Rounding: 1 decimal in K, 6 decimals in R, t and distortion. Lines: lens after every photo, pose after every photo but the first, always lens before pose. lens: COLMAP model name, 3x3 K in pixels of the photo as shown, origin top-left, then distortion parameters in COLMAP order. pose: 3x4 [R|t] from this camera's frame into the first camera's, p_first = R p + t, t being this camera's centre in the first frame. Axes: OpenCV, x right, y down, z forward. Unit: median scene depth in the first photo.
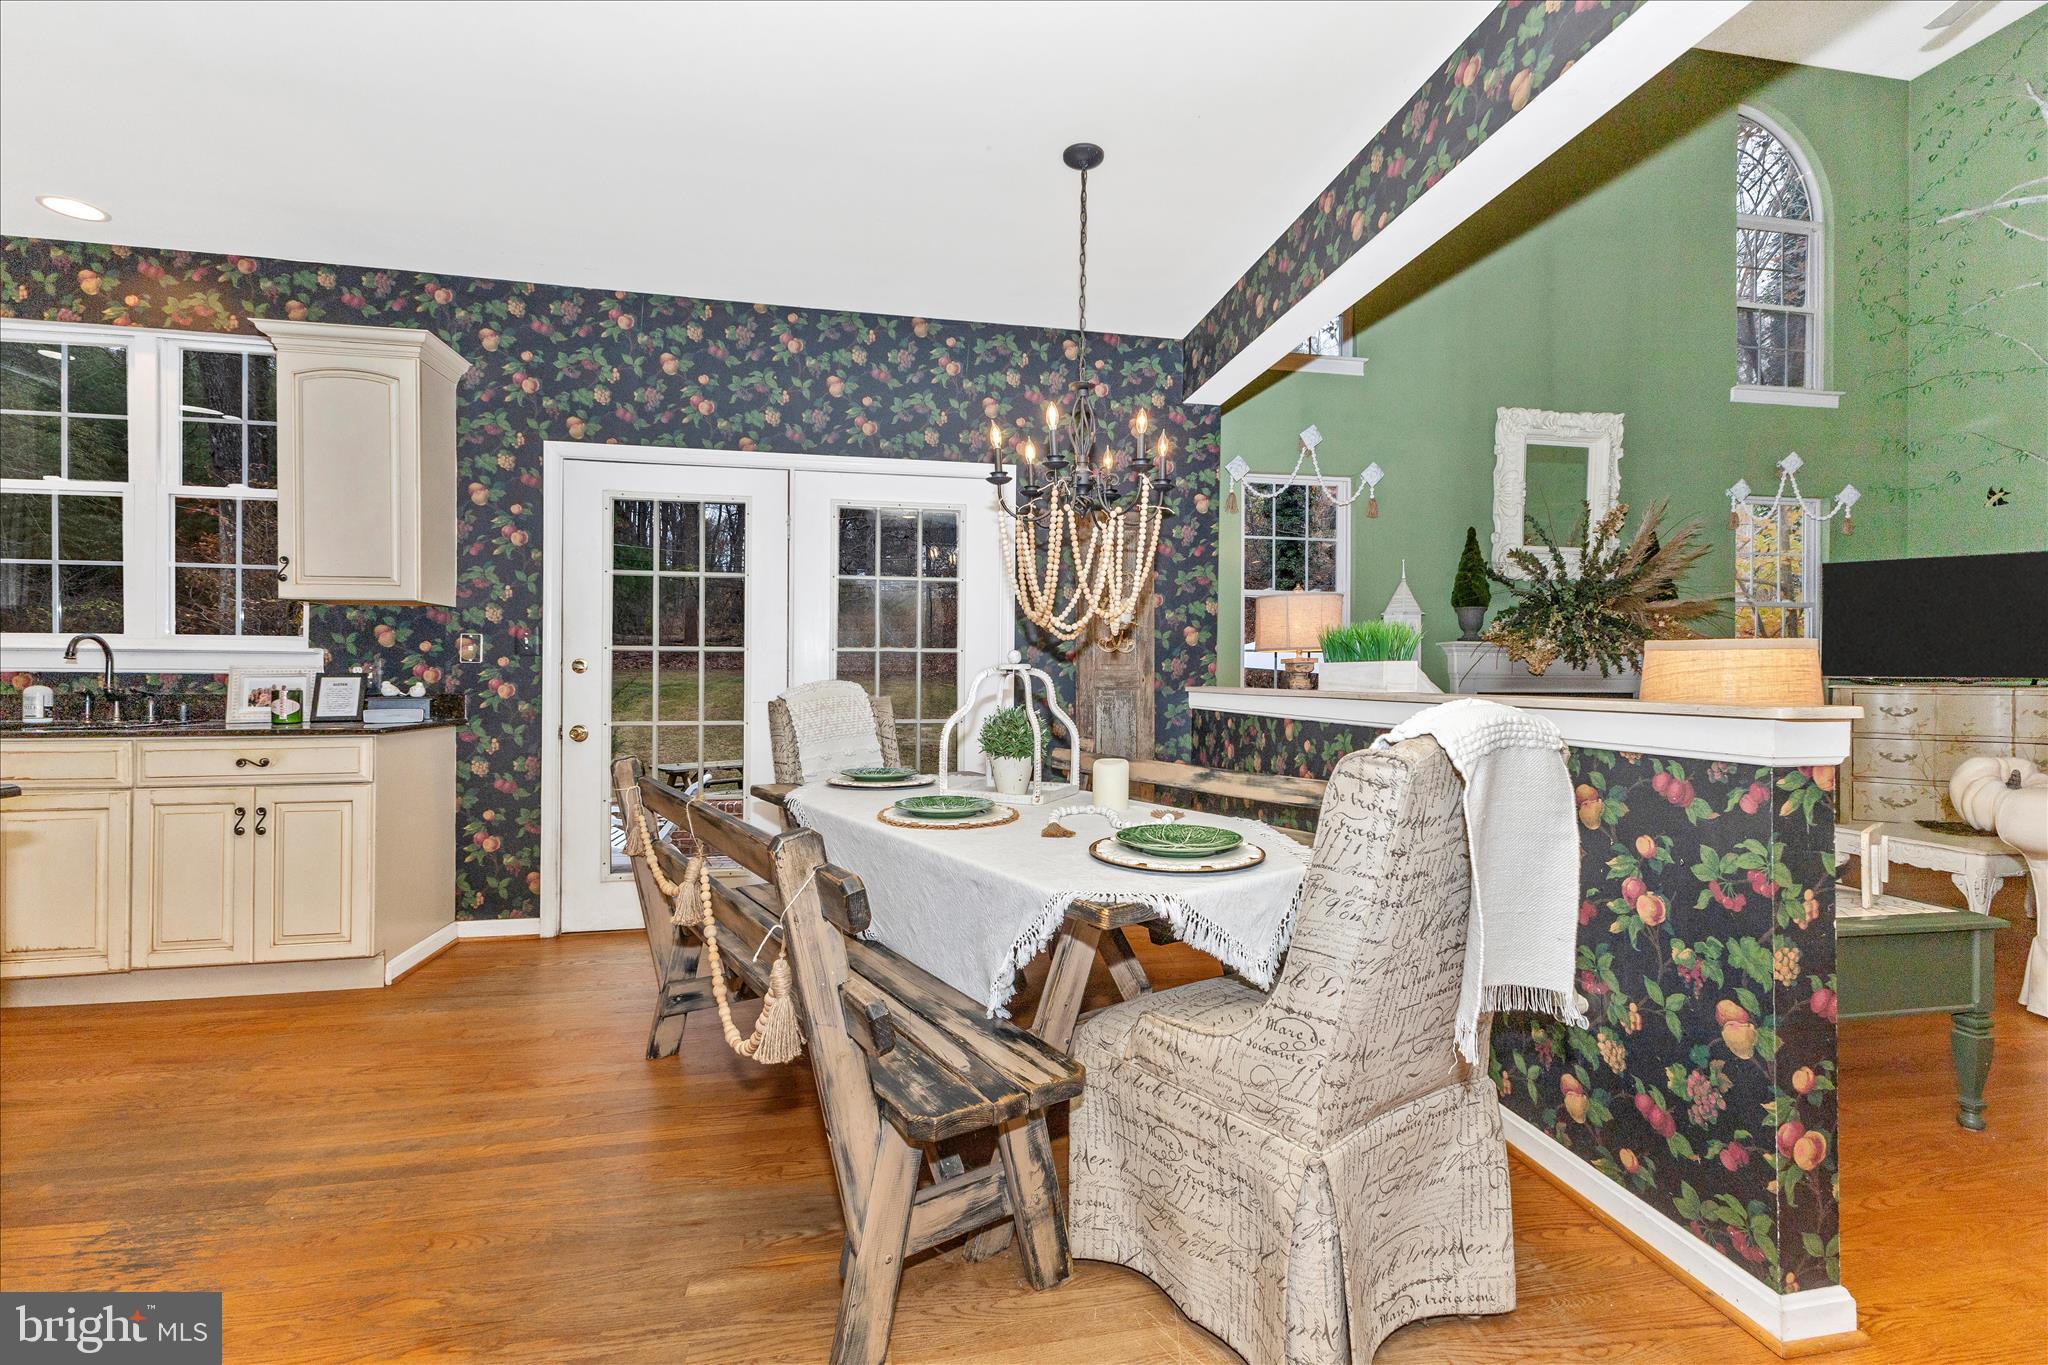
lens RADIAL K [[902.4, 0, 1059.6], [0, 902.4, 676.9], [0, 0, 1]] dist [0.016093, -0.004620]
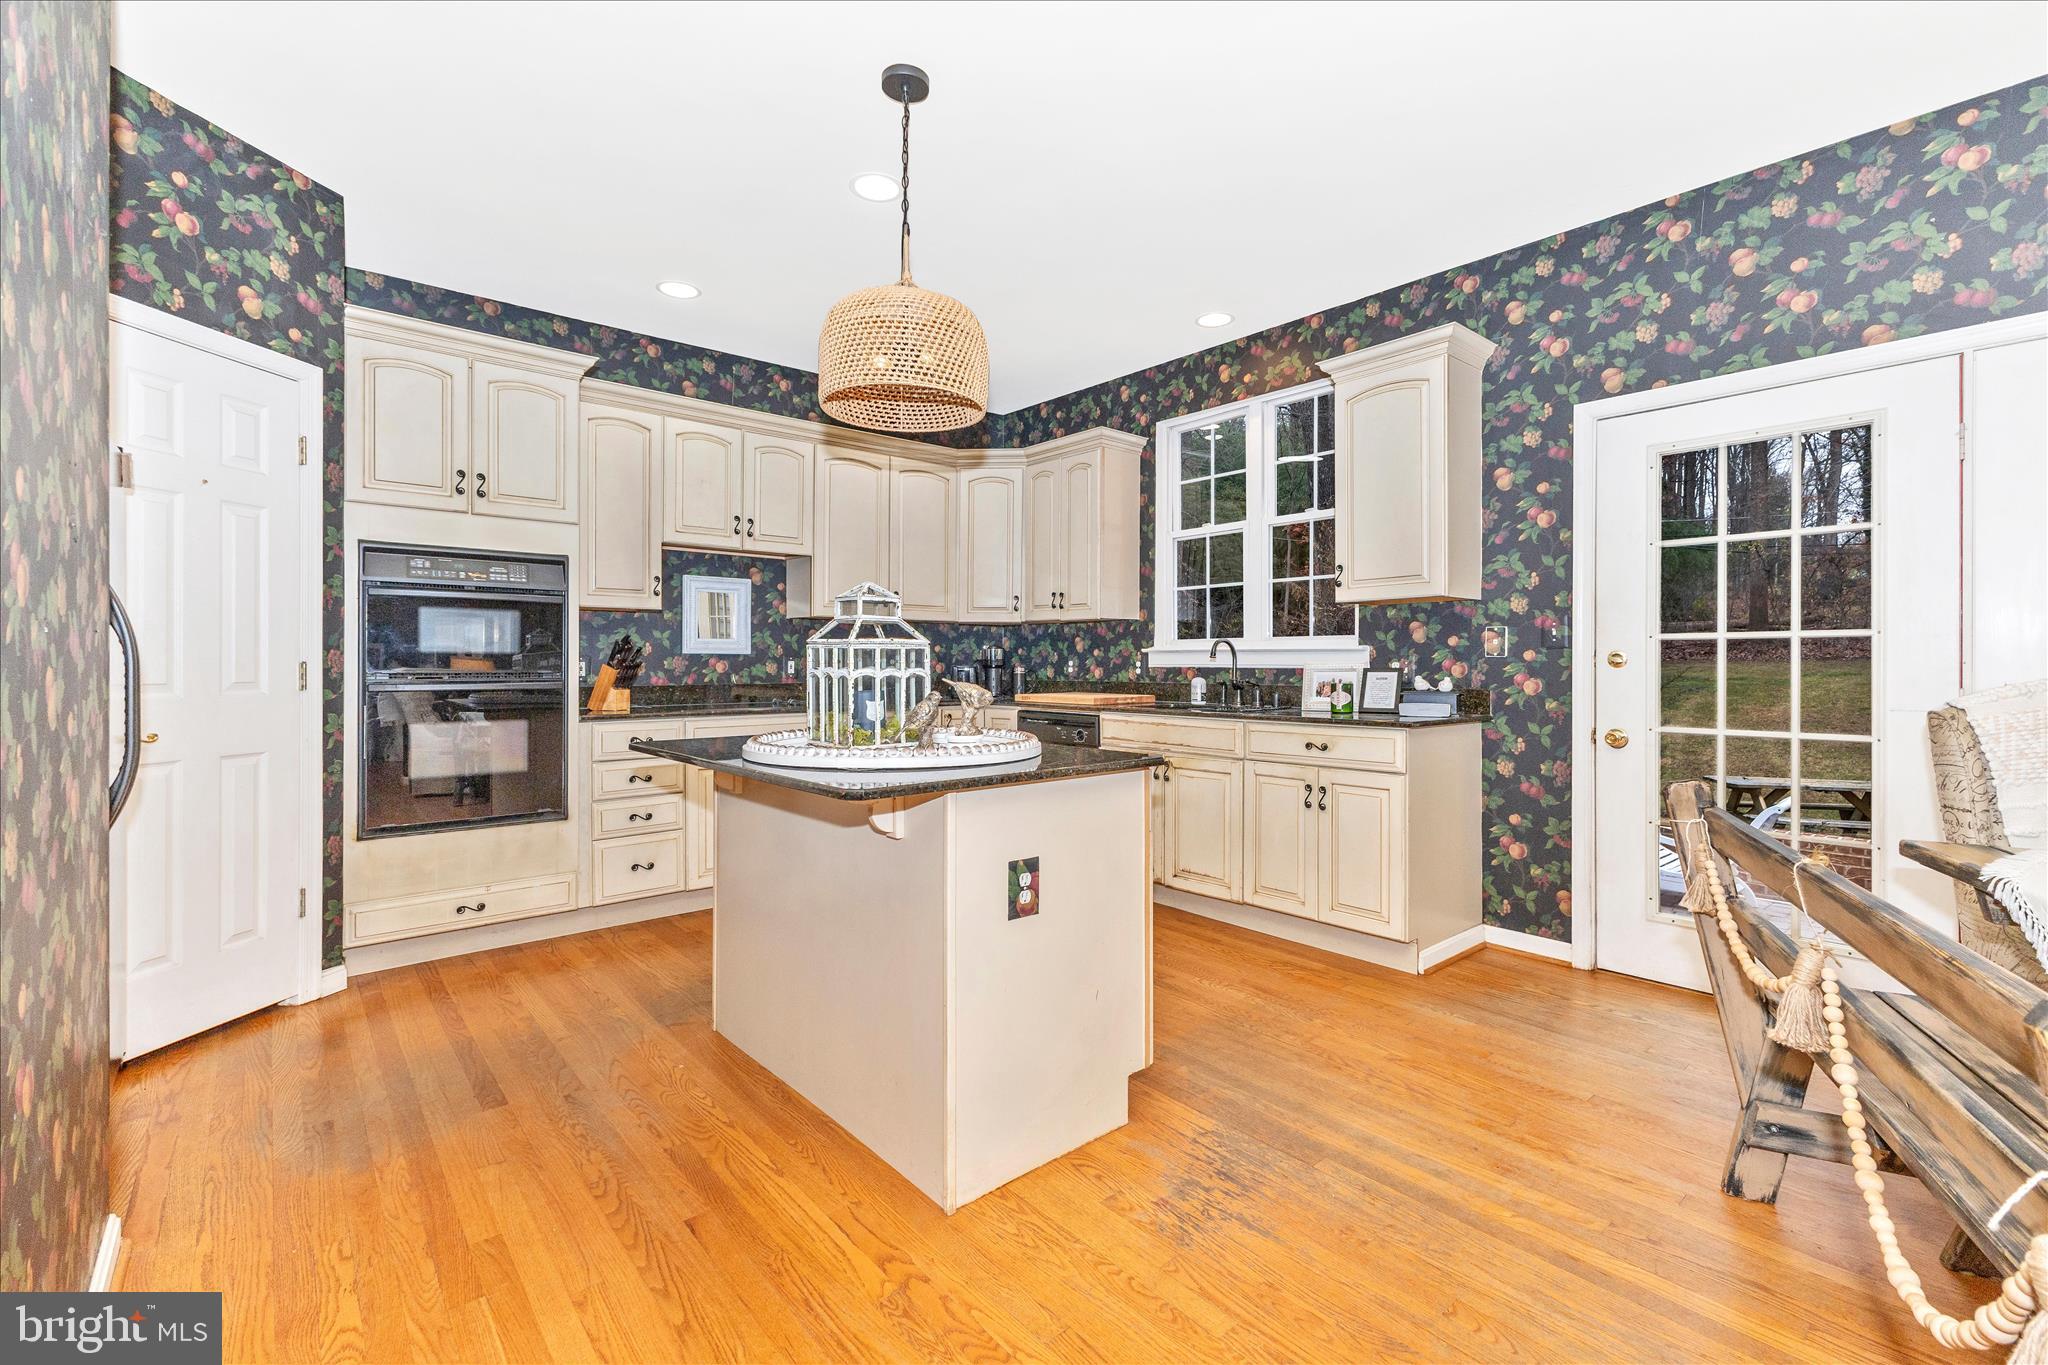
lens RADIAL K [[902.4, 0, 1014.7], [0, 902.4, 664.3], [0, 0, 1]] dist [0.016093, -0.004620]
pose [[0.481105, -0.004575, -0.876651, -0.059123], [0.000810, 0.999988, -0.004774, -0.003784], [0.876662, 0.001586, 0.481103, 0.101979]]
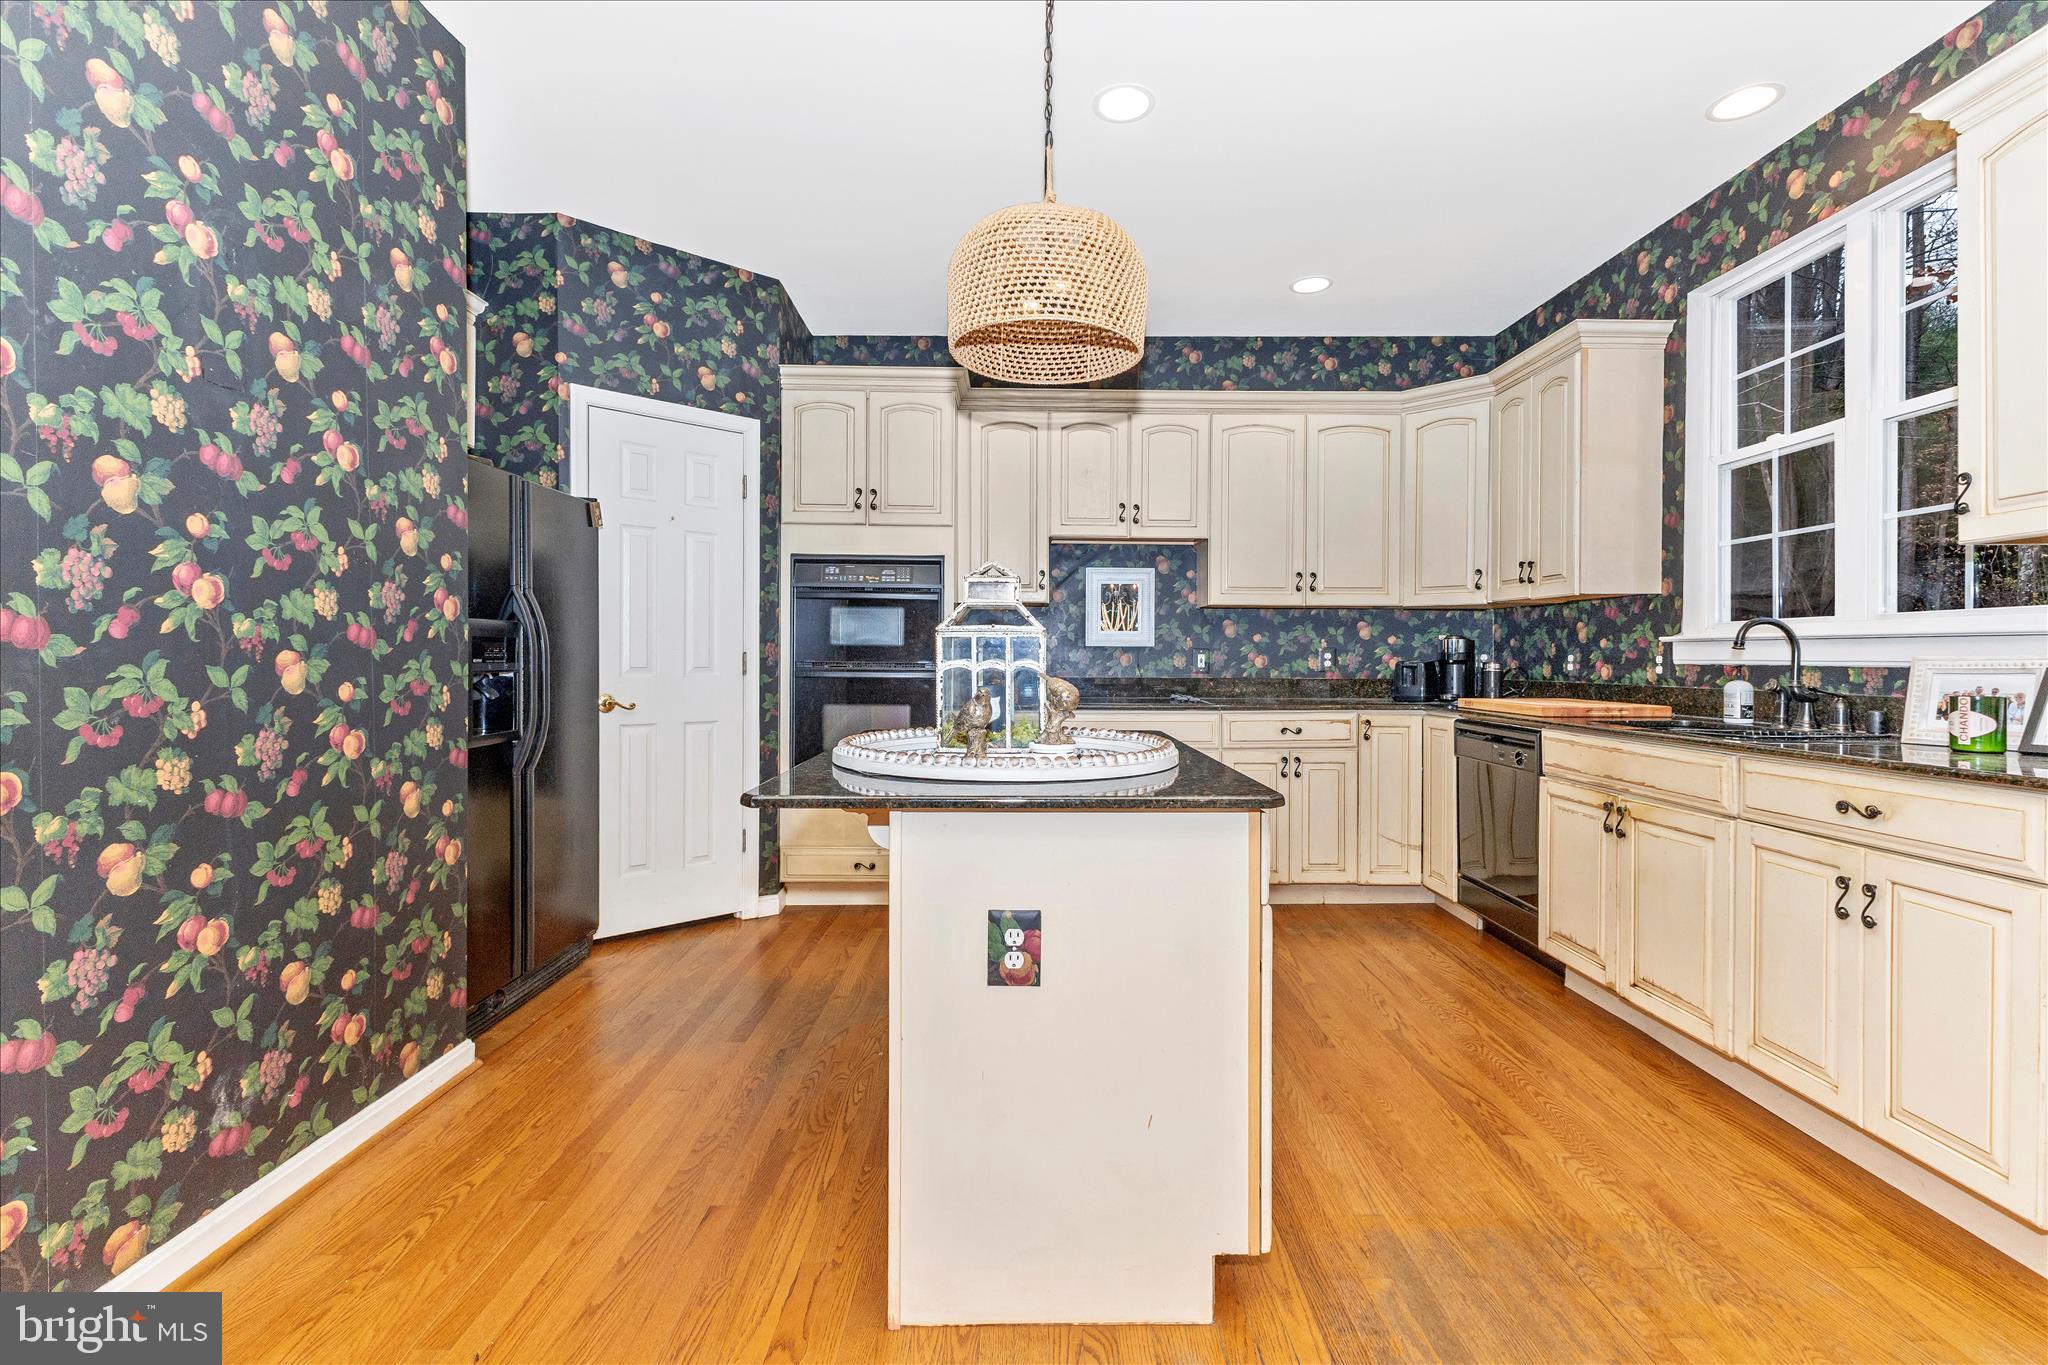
lens RADIAL K [[902.4, 0, 1008.1], [0, 902.4, 661.0], [0, 0, 1]] dist [0.016093, -0.004620]
pose [[-0.195259, -0.001733, -0.980750, -0.132556], [-0.008736, 0.999962, -0.000028, -0.003078], [0.980713, 0.008563, -0.195266, 0.475815]]
